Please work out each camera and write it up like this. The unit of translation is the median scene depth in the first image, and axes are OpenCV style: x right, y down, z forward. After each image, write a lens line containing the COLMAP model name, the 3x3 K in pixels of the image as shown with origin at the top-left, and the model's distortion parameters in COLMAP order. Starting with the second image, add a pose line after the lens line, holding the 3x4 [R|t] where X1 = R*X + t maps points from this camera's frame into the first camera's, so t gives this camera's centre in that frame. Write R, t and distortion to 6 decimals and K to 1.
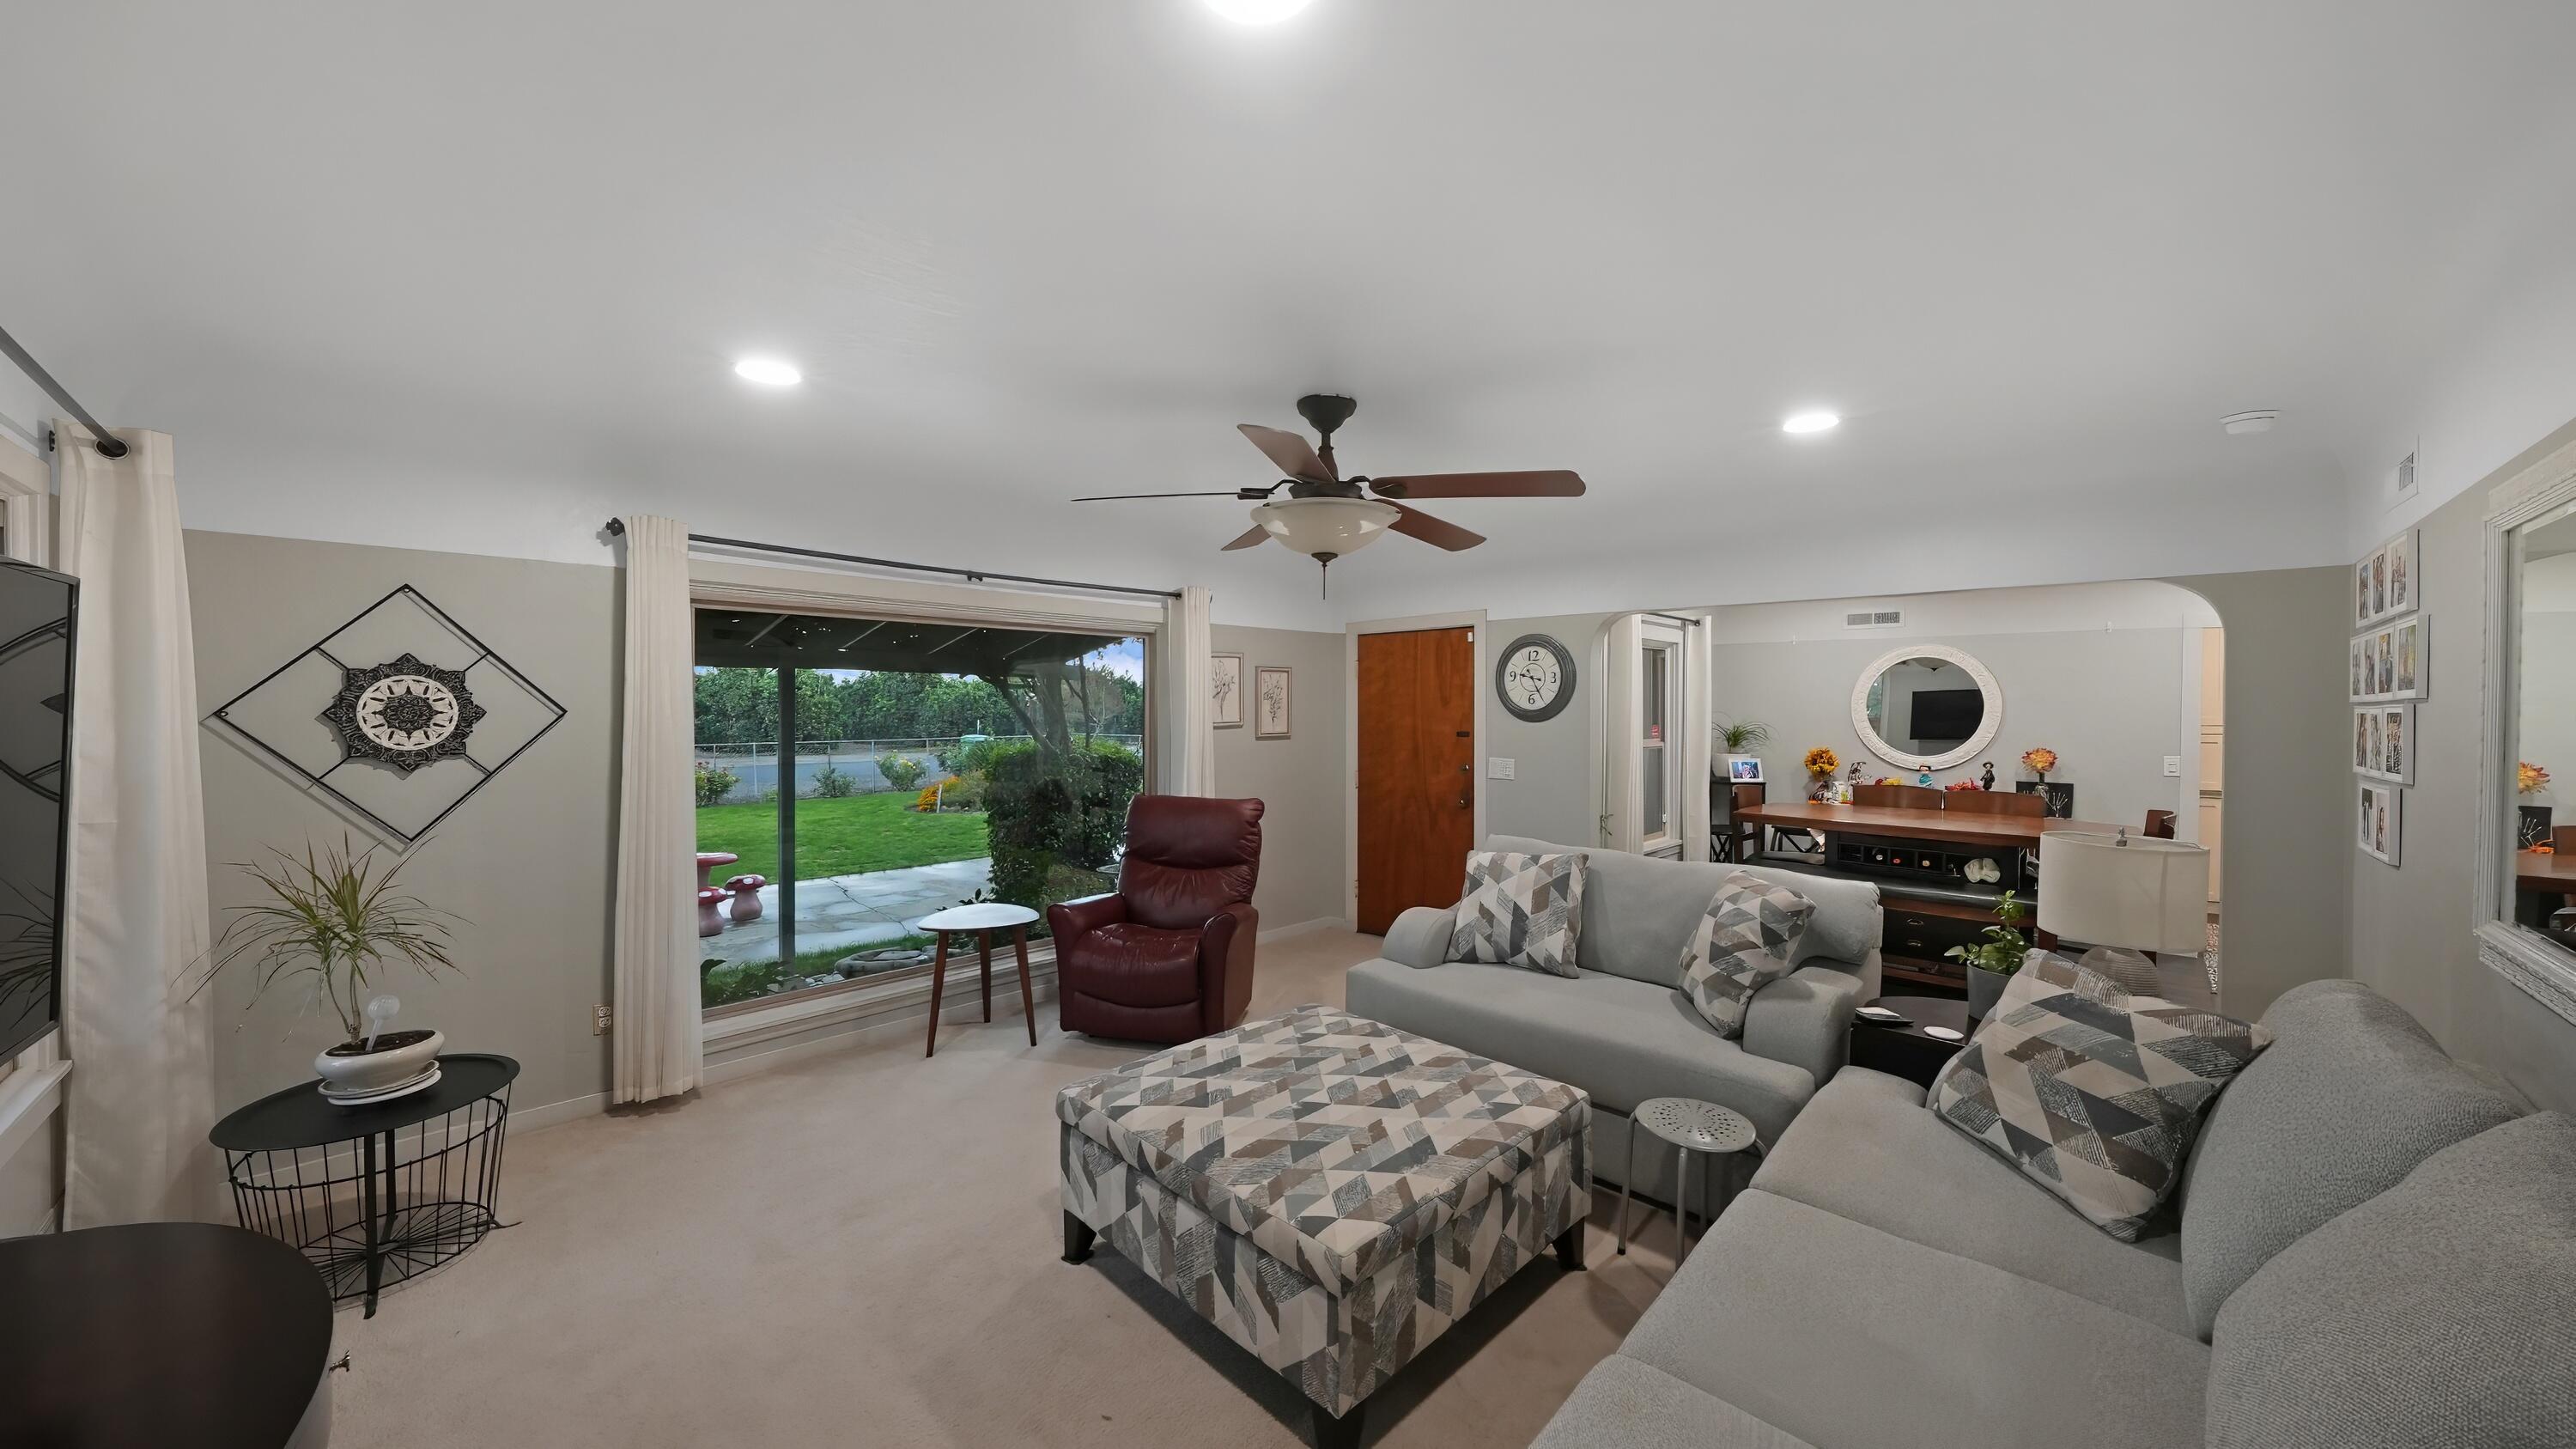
lens RADIAL K [[889.5, 0, 1286.7], [0, 889.5, 721.8], [0, 0, 1]] dist [-0.022842, 0.000273]
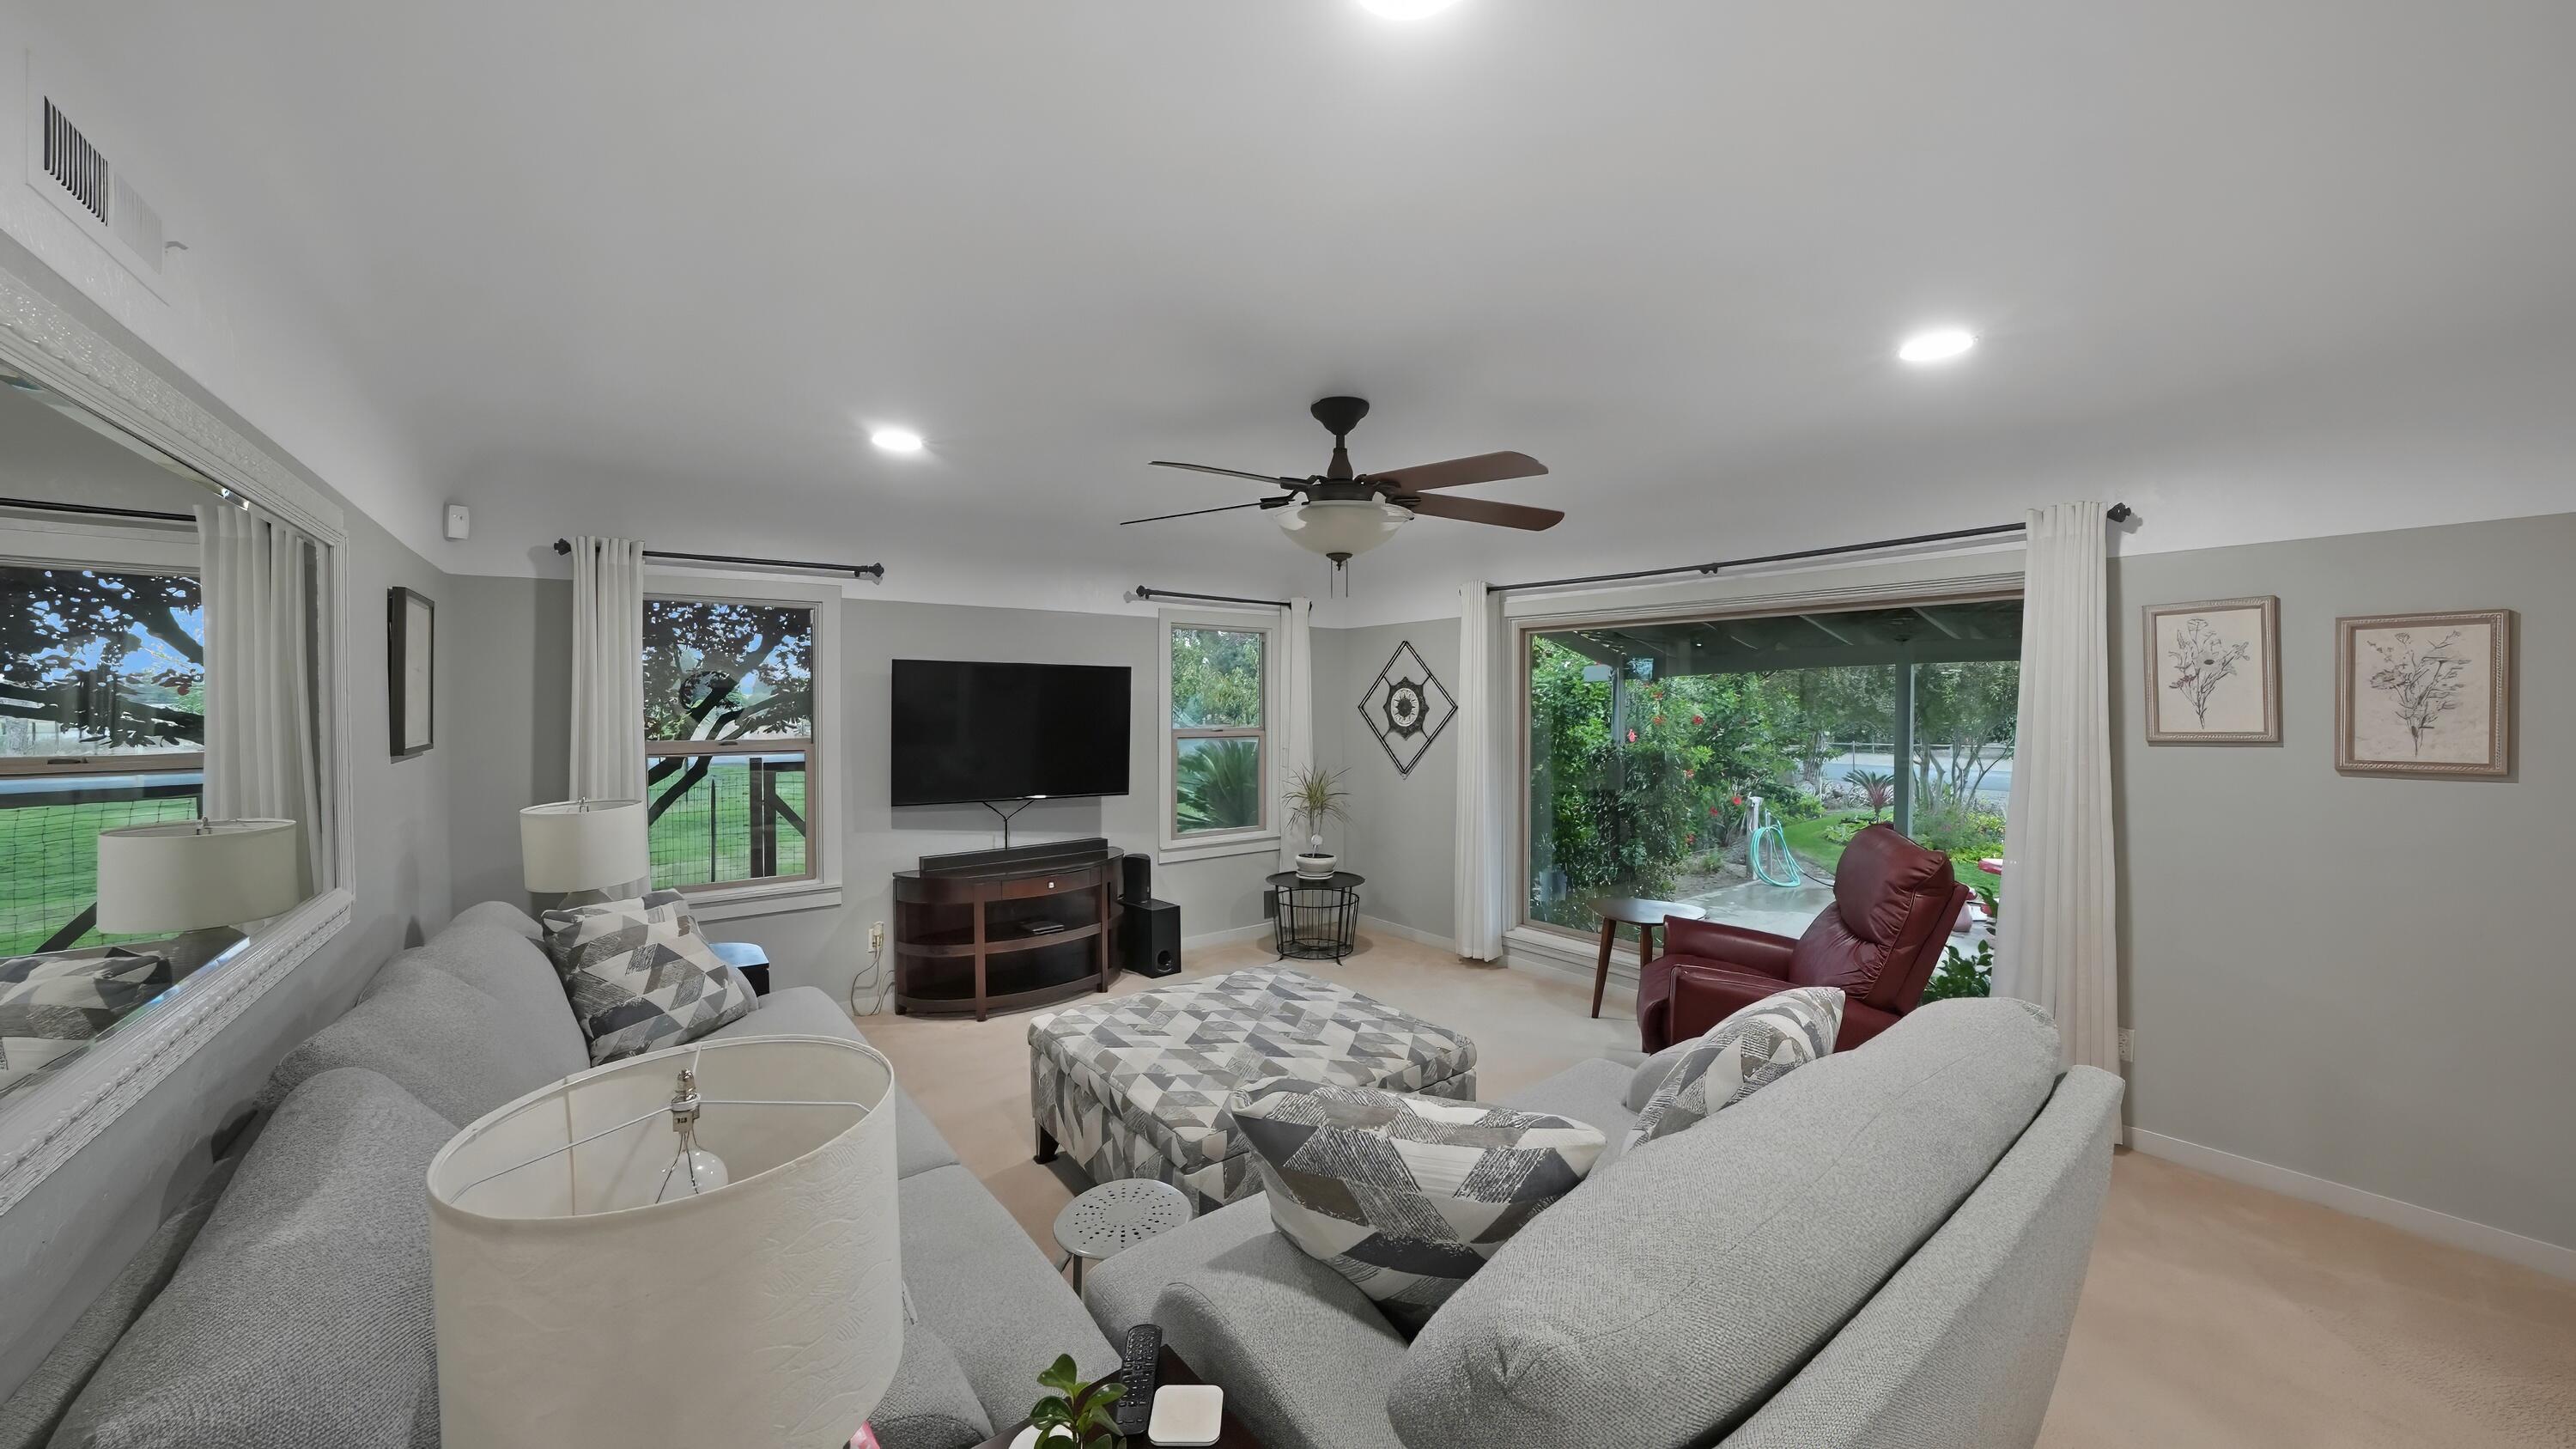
lens RADIAL K [[889.5, 0, 1280.4], [0, 889.5, 706.3], [0, 0, 1]] dist [-0.022842, 0.000273]
pose [[-0.146951, 0.000813, -0.989143, 0.902954], [-0.016657, 0.999856, 0.003296, -0.013040], [0.989004, 0.016960, -0.146916, 0.914127]]
